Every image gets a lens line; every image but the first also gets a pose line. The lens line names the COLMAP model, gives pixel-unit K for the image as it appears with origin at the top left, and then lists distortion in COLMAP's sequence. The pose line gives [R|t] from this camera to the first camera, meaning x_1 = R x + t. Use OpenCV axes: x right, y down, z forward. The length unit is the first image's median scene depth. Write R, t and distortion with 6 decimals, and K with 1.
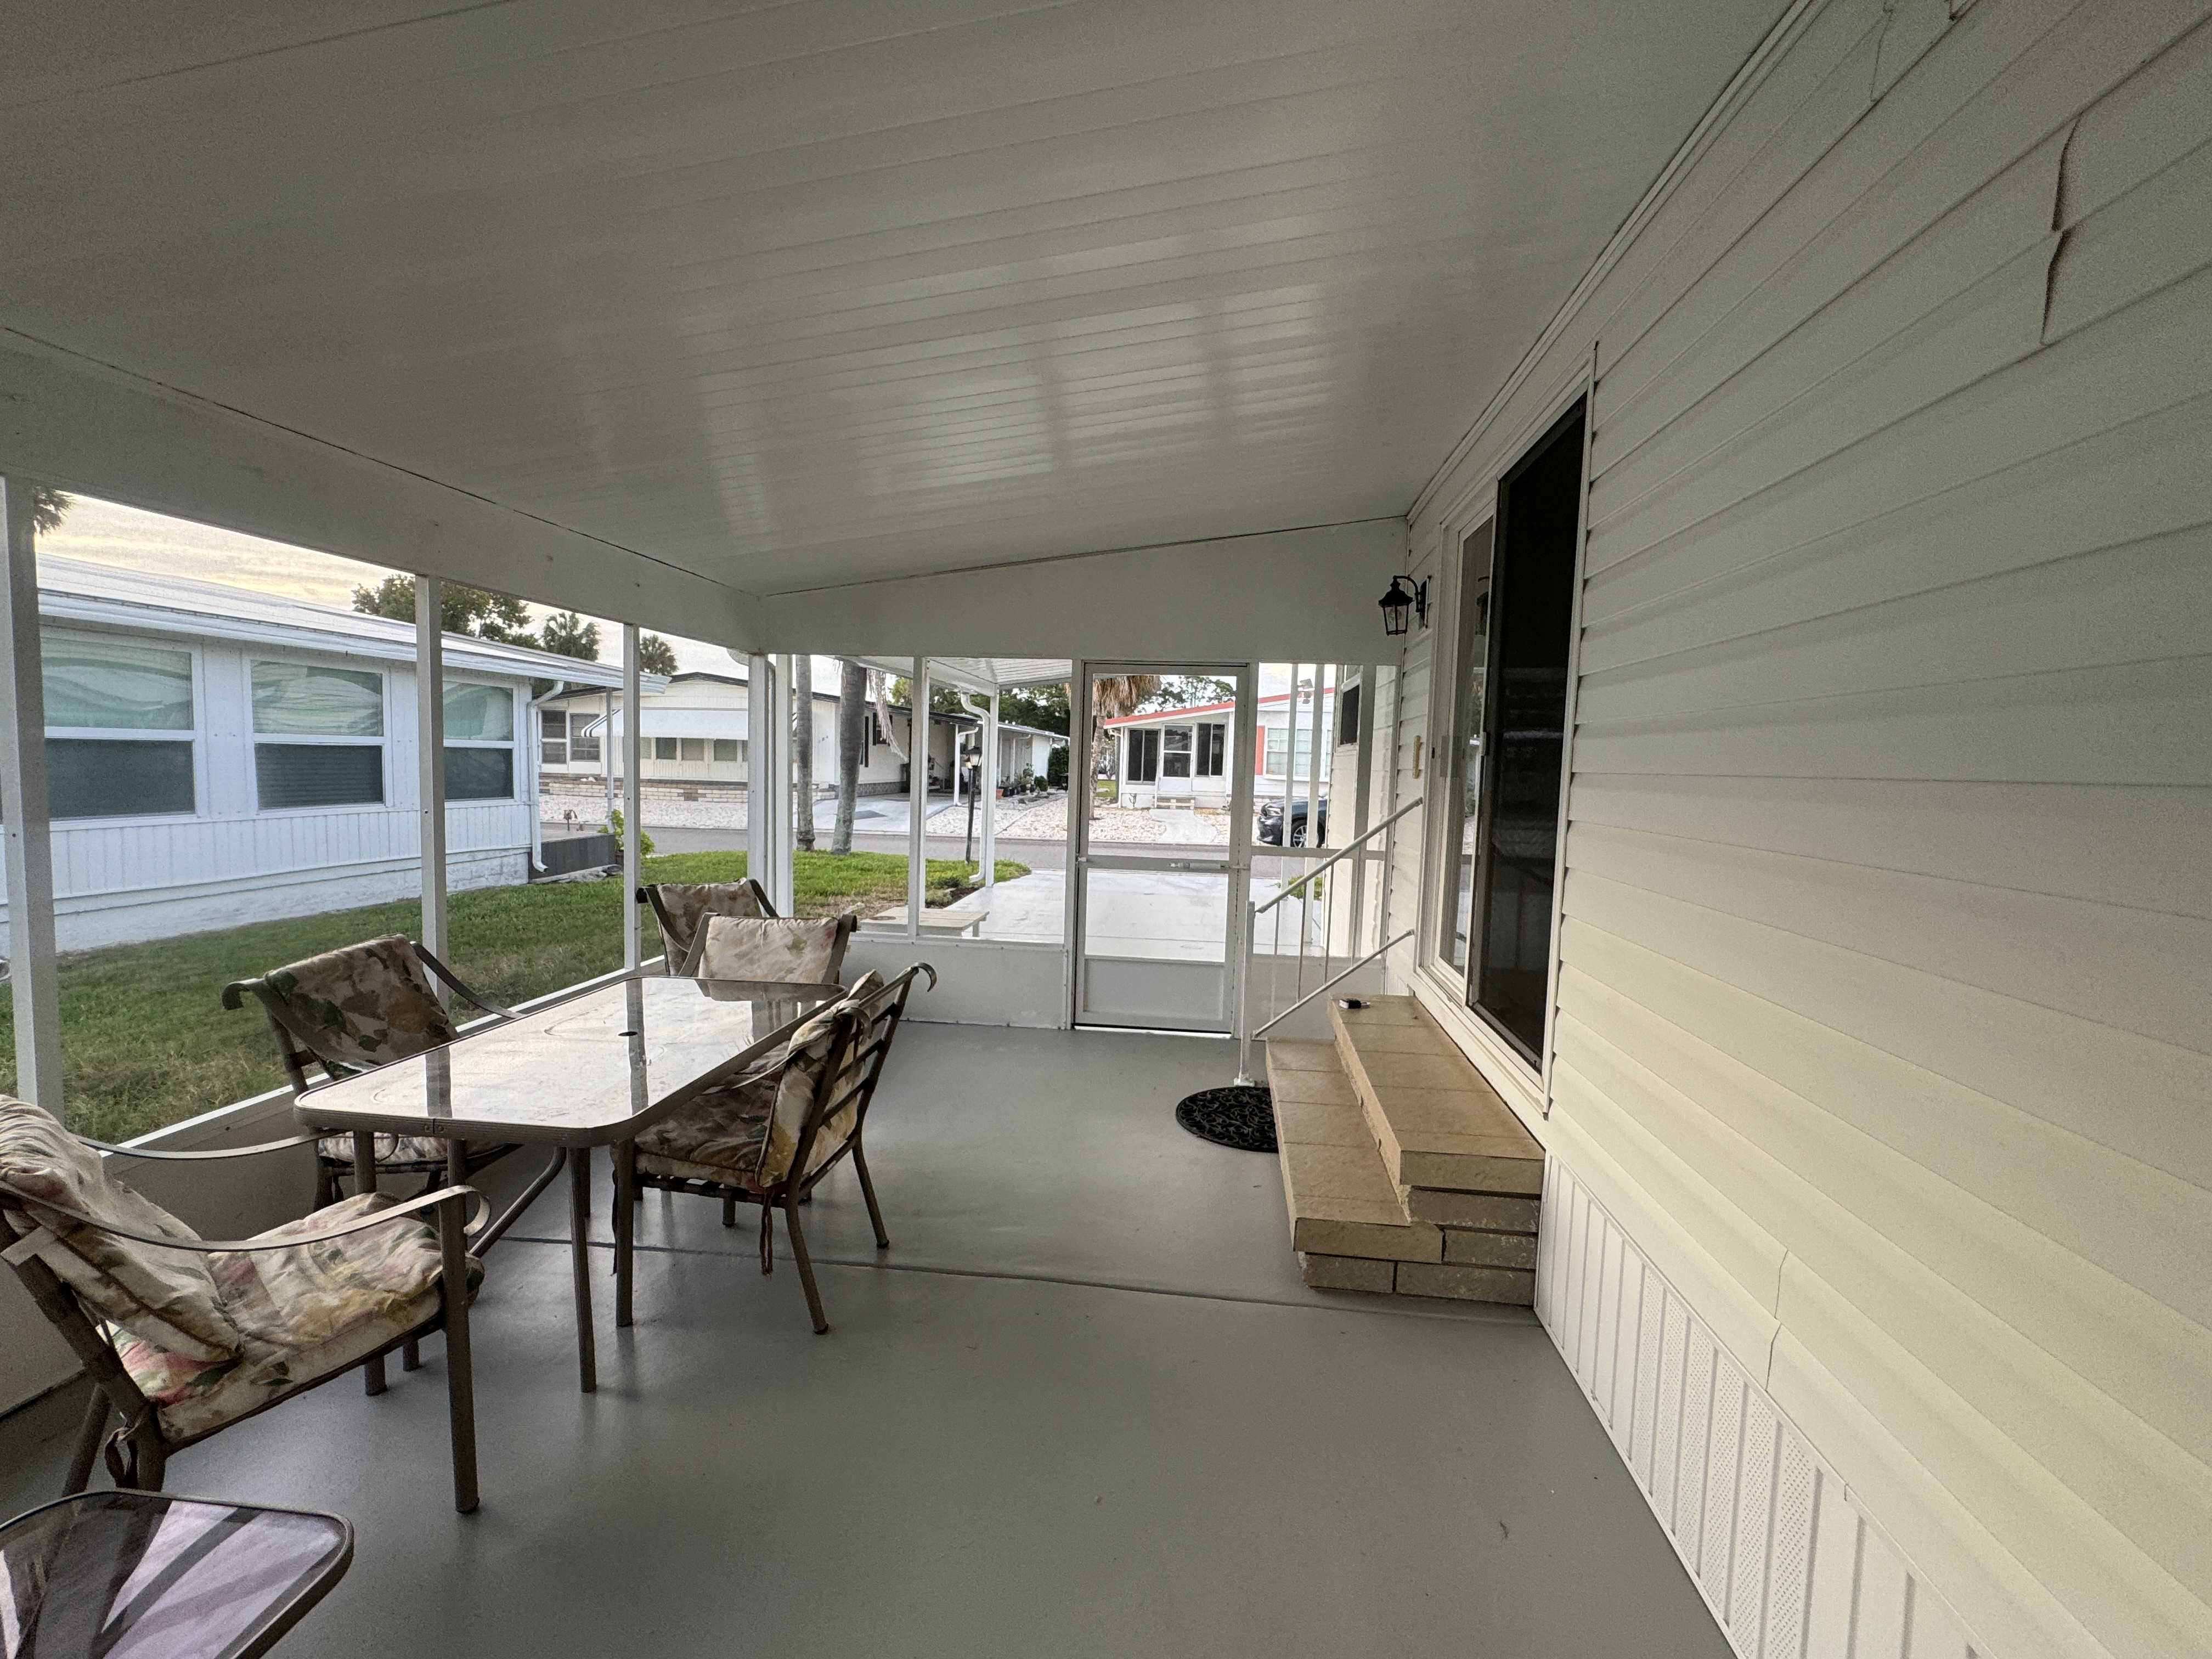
lens RADIAL K [[968.7, 0, 1107.0], [0, 968.7, 833.7], [0, 0, 1]] dist [-0.003834, 0.001291]
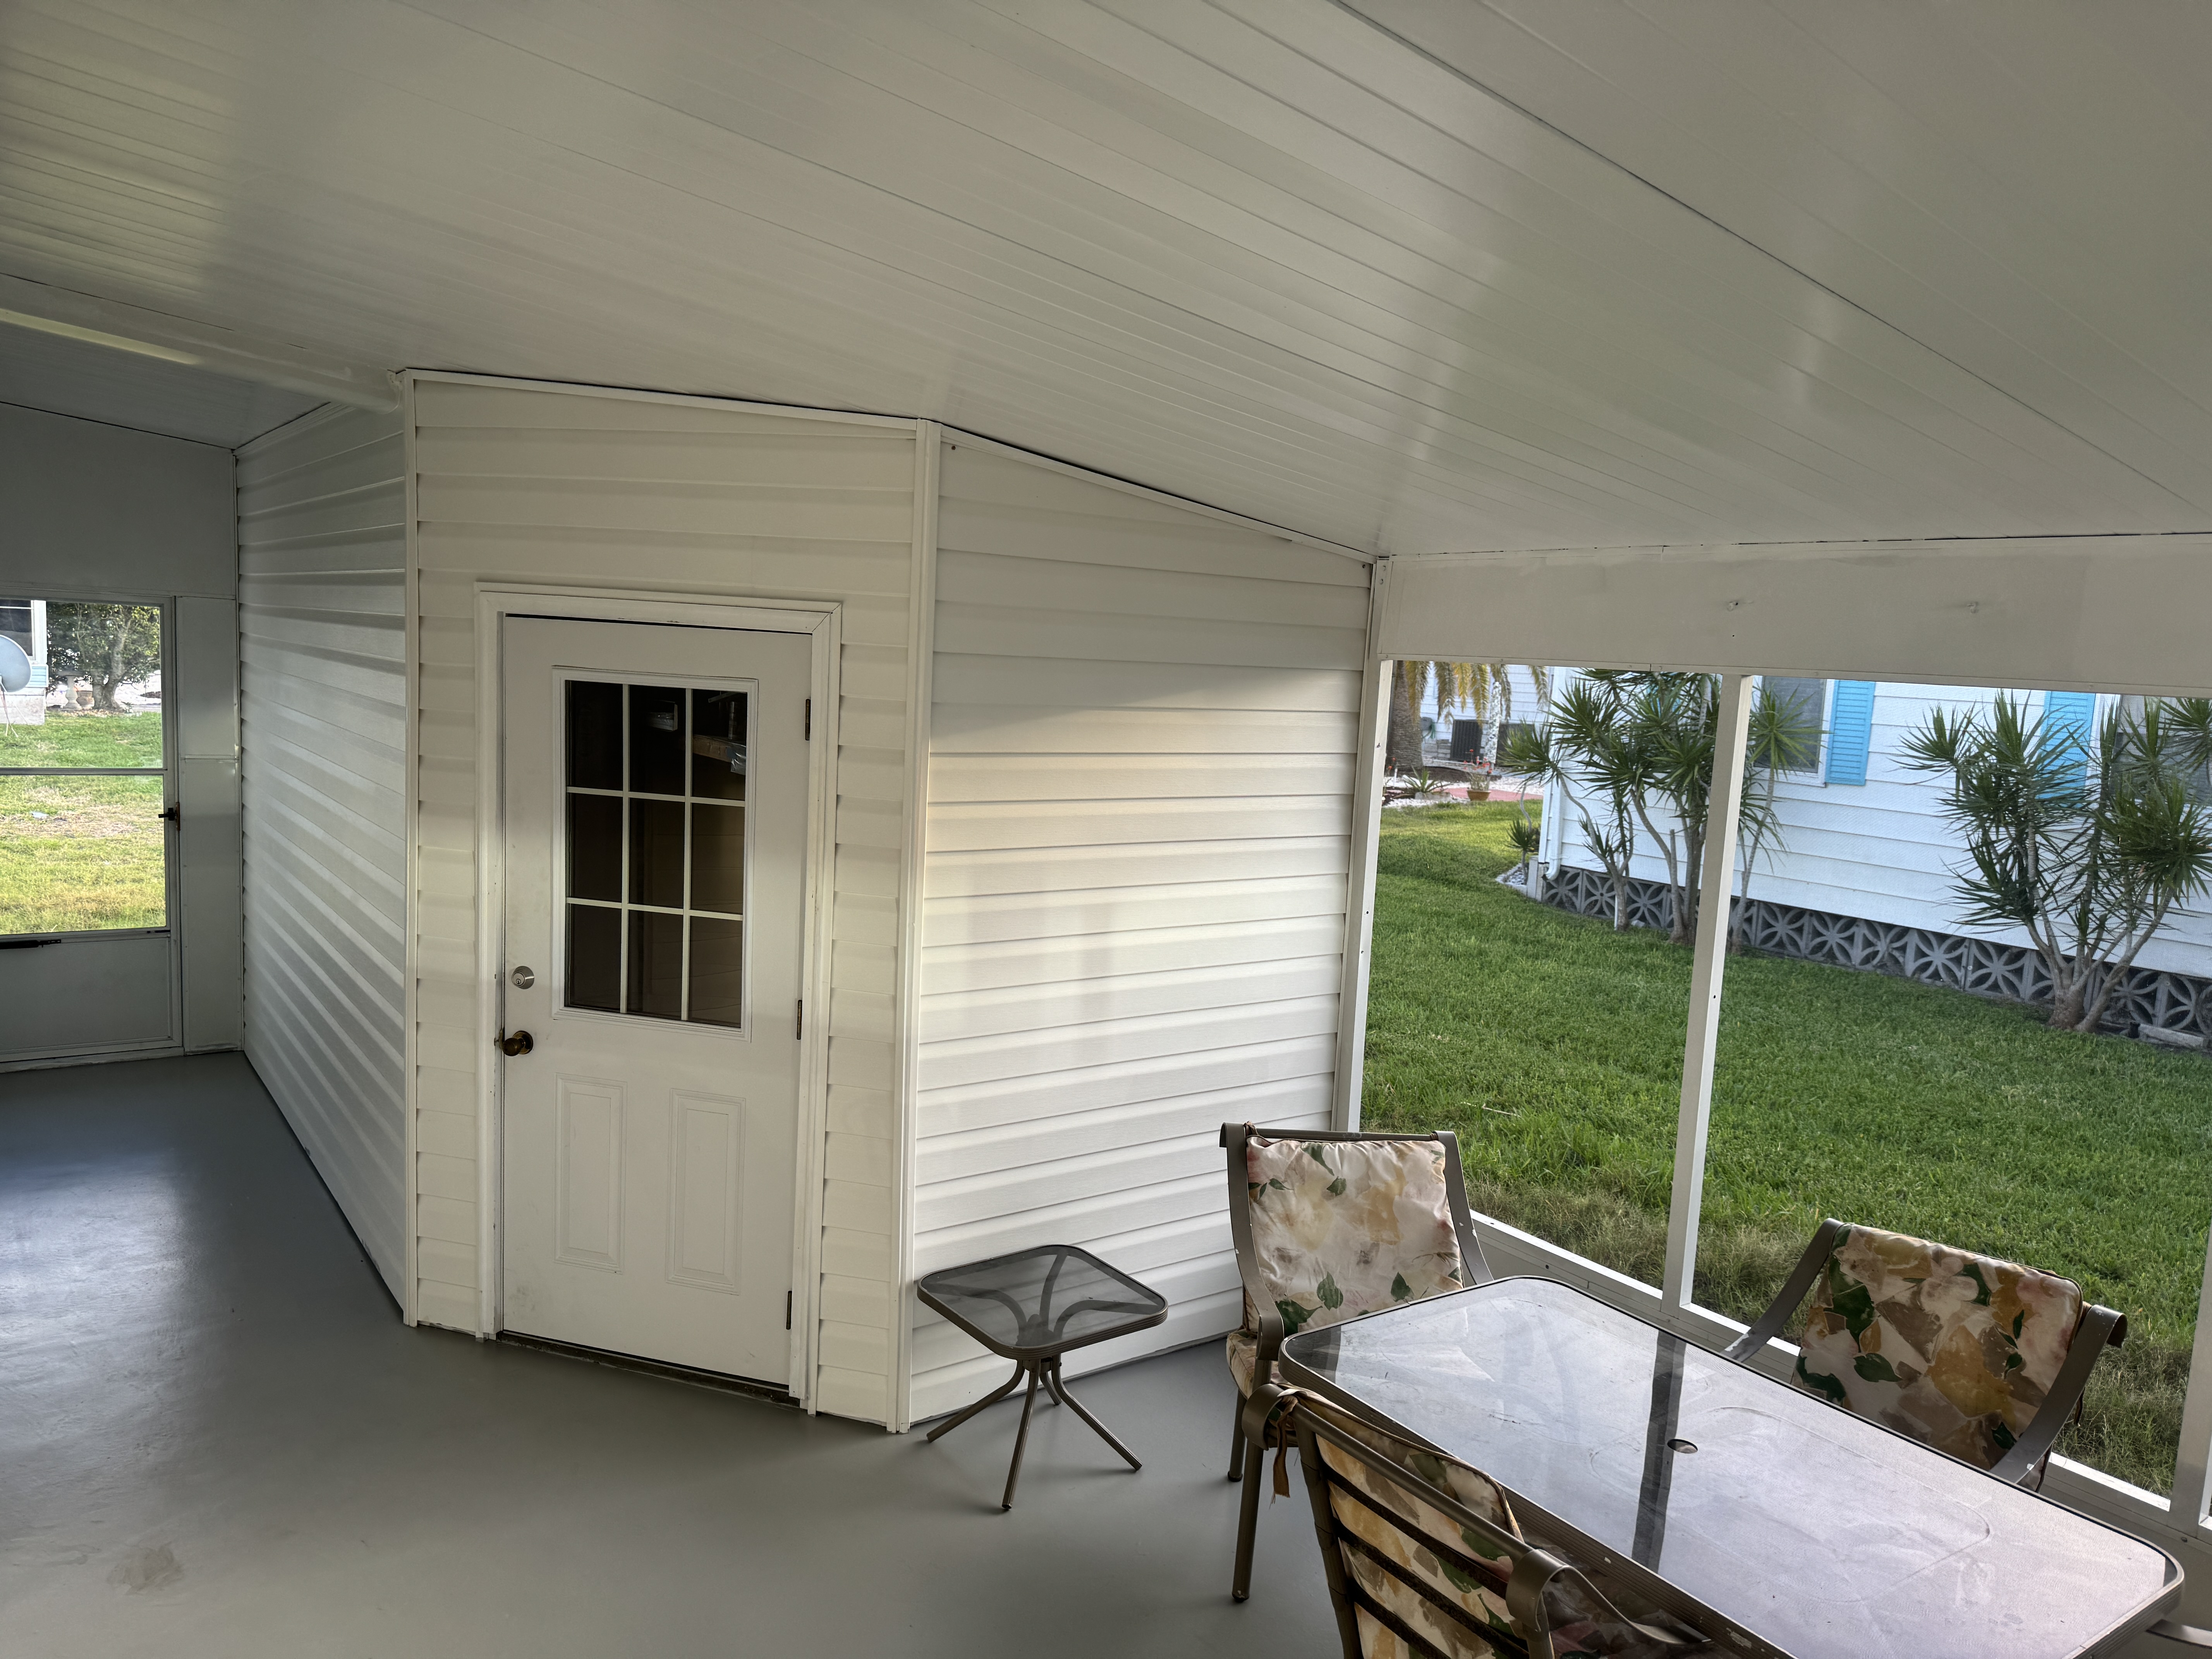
lens RADIAL K [[1556.6, 0, 1098.7], [0, 1556.6, 831.0], [0, 0, 1]] dist [0.052530, -0.000093]
pose [[-0.738275, 0.010968, -0.674411, 0.450104], [-0.119455, 0.981936, 0.146736, -0.276321], [0.663838, 0.188894, -0.723629, 1.369883]]
